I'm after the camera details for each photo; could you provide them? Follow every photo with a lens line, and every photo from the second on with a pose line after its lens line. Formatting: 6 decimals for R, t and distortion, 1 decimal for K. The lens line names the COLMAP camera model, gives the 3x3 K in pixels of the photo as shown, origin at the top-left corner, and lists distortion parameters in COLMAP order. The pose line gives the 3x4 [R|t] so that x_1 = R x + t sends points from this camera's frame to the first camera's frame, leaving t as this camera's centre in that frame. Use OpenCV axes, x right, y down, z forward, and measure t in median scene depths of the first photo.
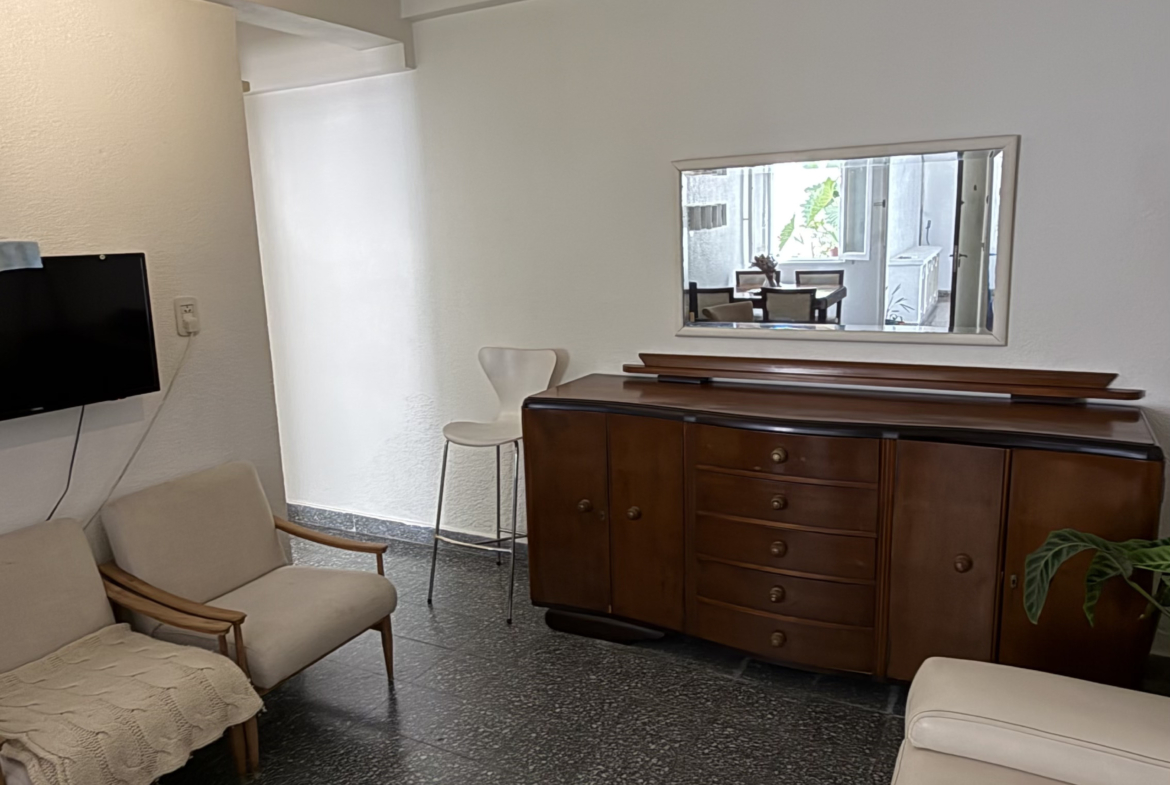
lens RADIAL K [[826.0, 0, 588.8], [0, 826.0, 383.0], [0, 0, 1]] dist [-0.001521, 0.001728]
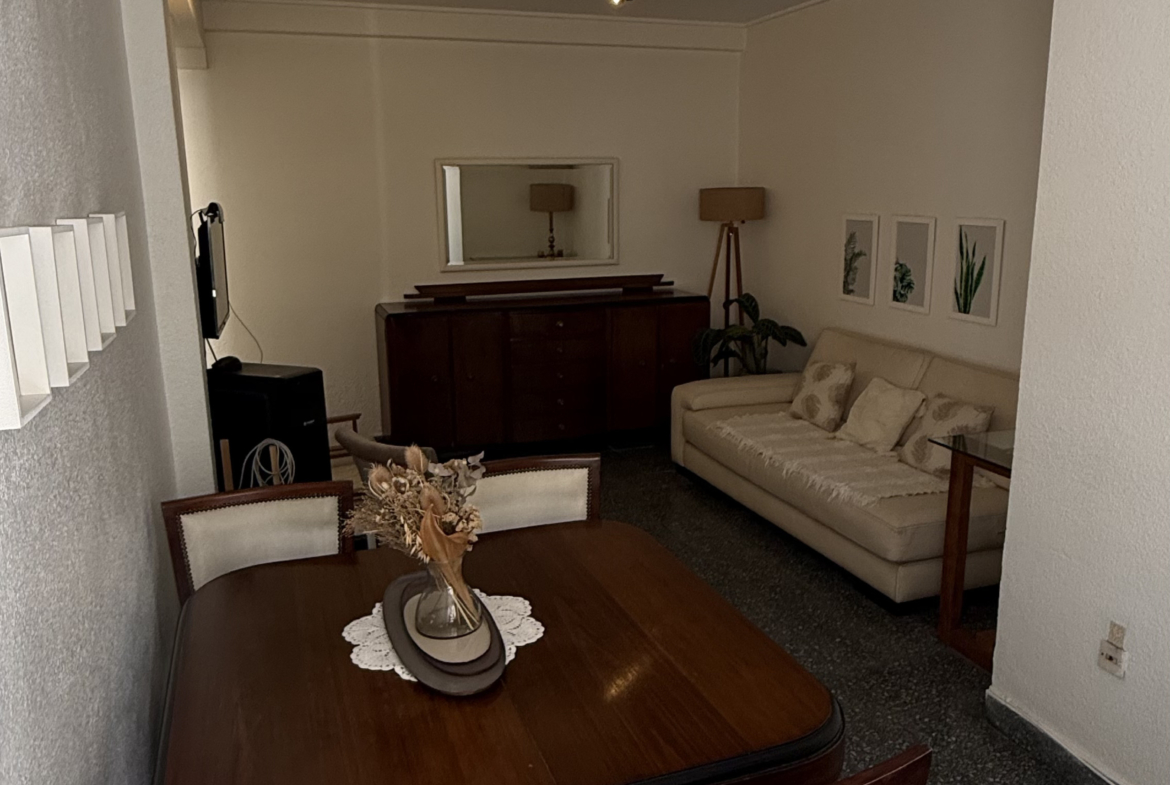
lens RADIAL K [[925.7, 0, 585.0], [0, 925.7, 392.5], [0, 0, 1]] dist [-0.001367, -0.001494]
pose [[0.675393, -0.132799, 0.725402, -1.108069], [0.125084, 0.990029, 0.064783, 0.097384], [-0.726772, 0.046982, 0.685270, -0.408695]]
